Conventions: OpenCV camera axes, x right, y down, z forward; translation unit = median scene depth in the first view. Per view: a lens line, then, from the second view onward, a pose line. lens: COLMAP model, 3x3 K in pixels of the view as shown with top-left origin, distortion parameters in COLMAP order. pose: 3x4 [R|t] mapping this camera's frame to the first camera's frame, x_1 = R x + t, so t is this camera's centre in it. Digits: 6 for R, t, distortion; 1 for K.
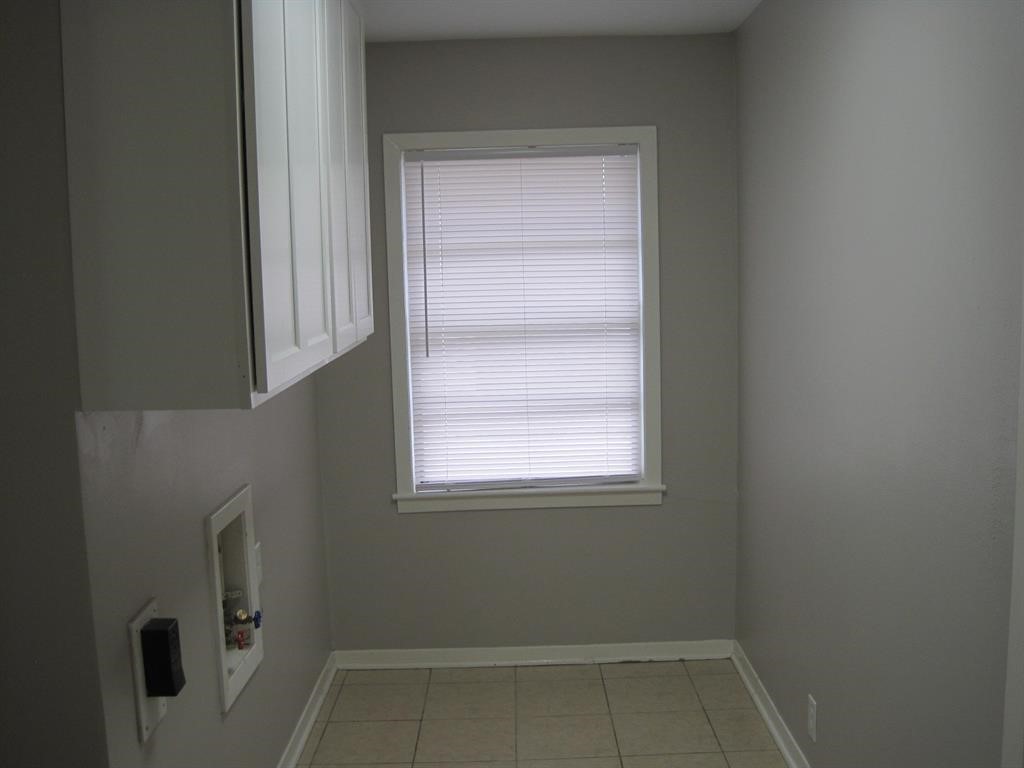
lens RADIAL K [[1070.7, 0, 512.2], [0, 1070.7, 387.6], [0, 0, 1]] dist [-0.125487, 0.000000]
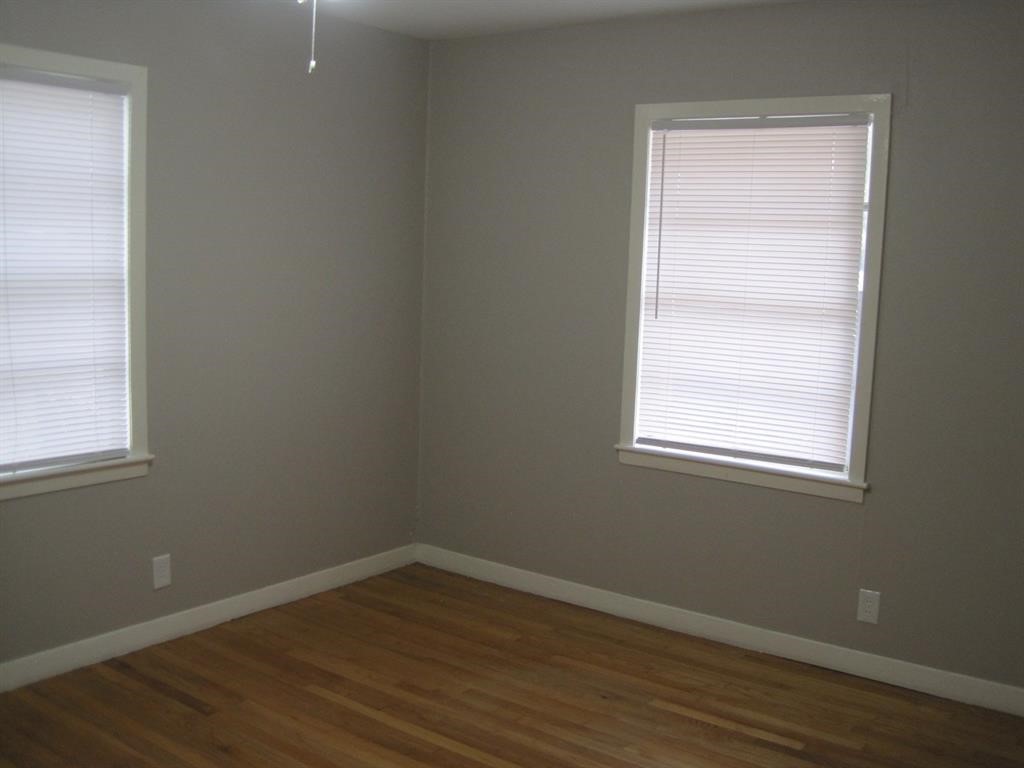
lens RADIAL K [[1070.7, 0, 515.3], [0, 1070.7, 390.6], [0, 0, 1]] dist [-0.125487, 0.000000]
pose [[0.612582, -0.057903, 0.788283, -0.397529], [0.028560, 0.998283, 0.051135, -0.002578], [-0.789891, -0.008811, 0.613184, 0.184501]]
